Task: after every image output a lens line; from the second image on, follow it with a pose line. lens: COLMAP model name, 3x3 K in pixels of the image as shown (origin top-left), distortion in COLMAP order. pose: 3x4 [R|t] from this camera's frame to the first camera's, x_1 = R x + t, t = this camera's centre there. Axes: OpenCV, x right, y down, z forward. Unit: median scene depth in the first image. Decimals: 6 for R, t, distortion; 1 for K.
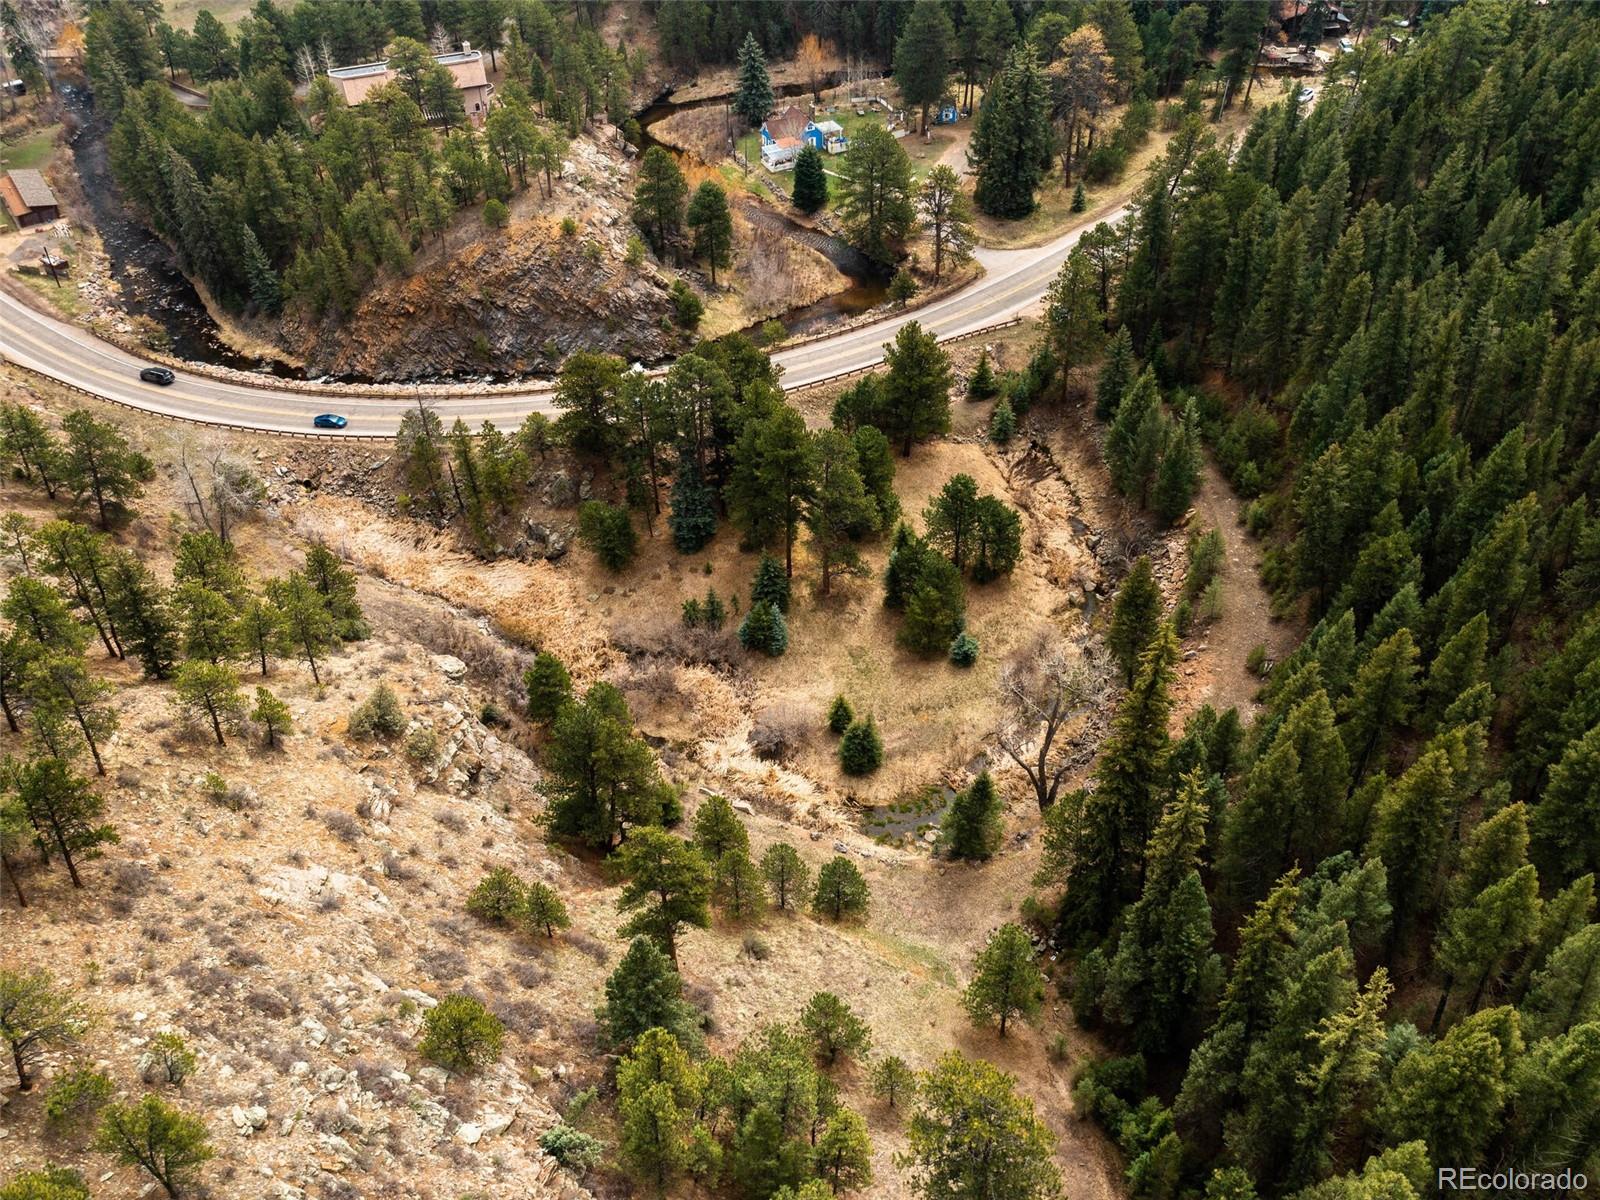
lens RADIAL K [[1429.8, 0, 794.4], [0, 1429.8, 589.1], [0, 0, 1]] dist [-0.004112, 0.002763]
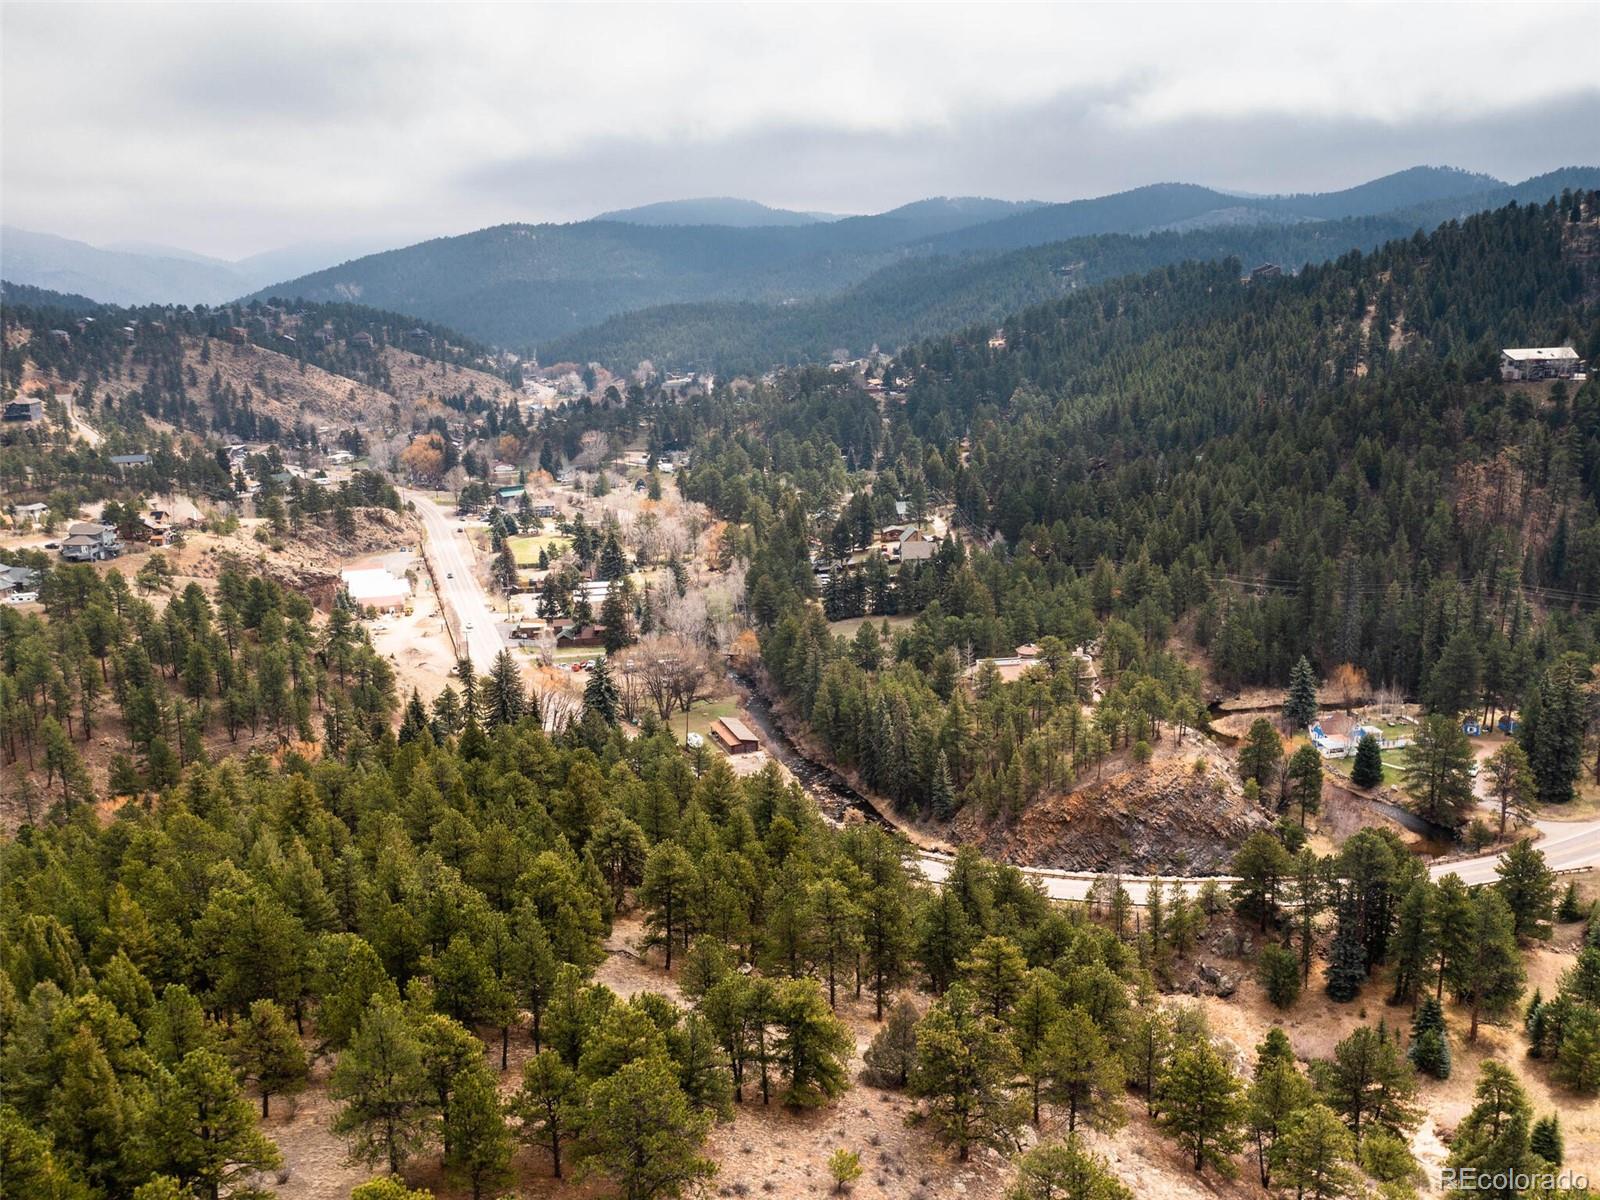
lens RADIAL K [[1429.8, 0, 800.3], [0, 1429.8, 598.5], [0, 0, 1]] dist [-0.004112, 0.002763]
pose [[0.972201, 0.050182, -0.228709, -0.218644], [-0.147838, 0.889006, -0.433372, 0.222296], [0.181576, 0.455137, 0.871711, -0.257098]]
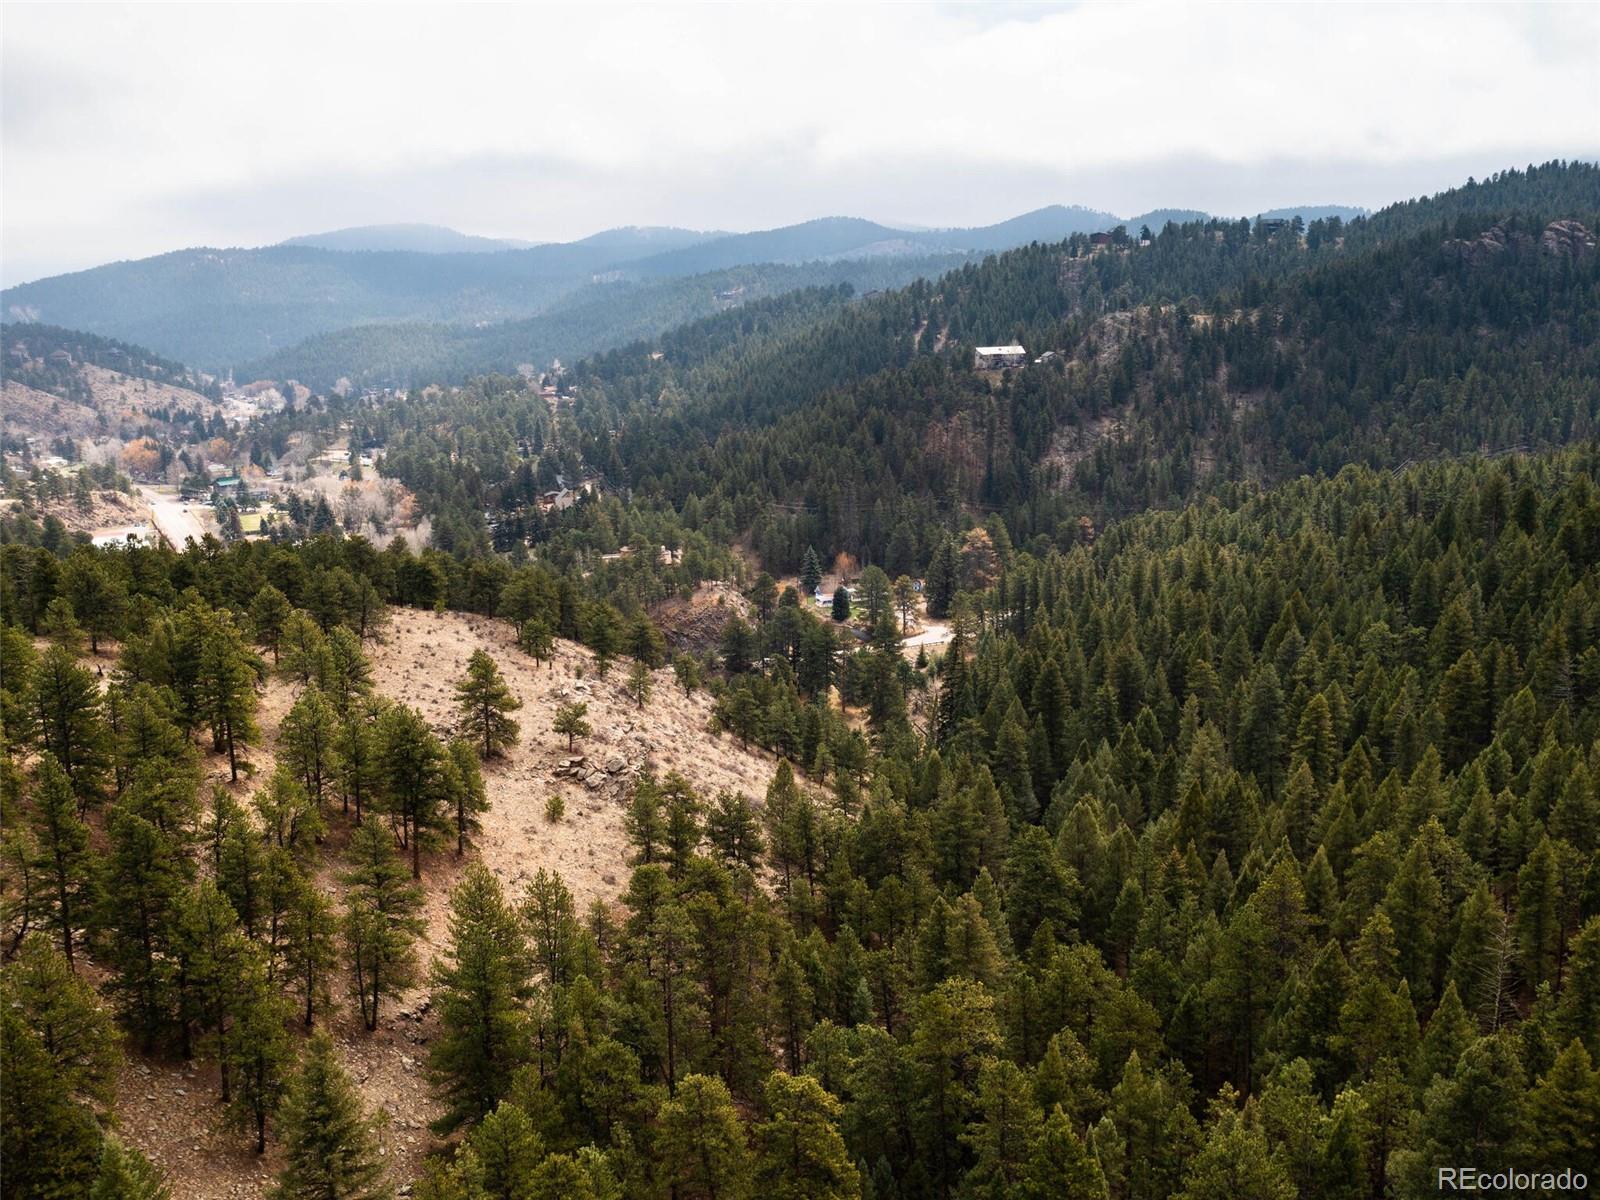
lens RADIAL K [[1429.8, 0, 801.3], [0, 1429.8, 606.9], [0, 0, 1]] dist [-0.004112, 0.002763]
pose [[0.999406, 0.009335, -0.033181, 0.023998], [-0.023606, 0.886820, -0.461512, 0.690171], [0.025117, 0.462021, 0.886513, -0.798576]]
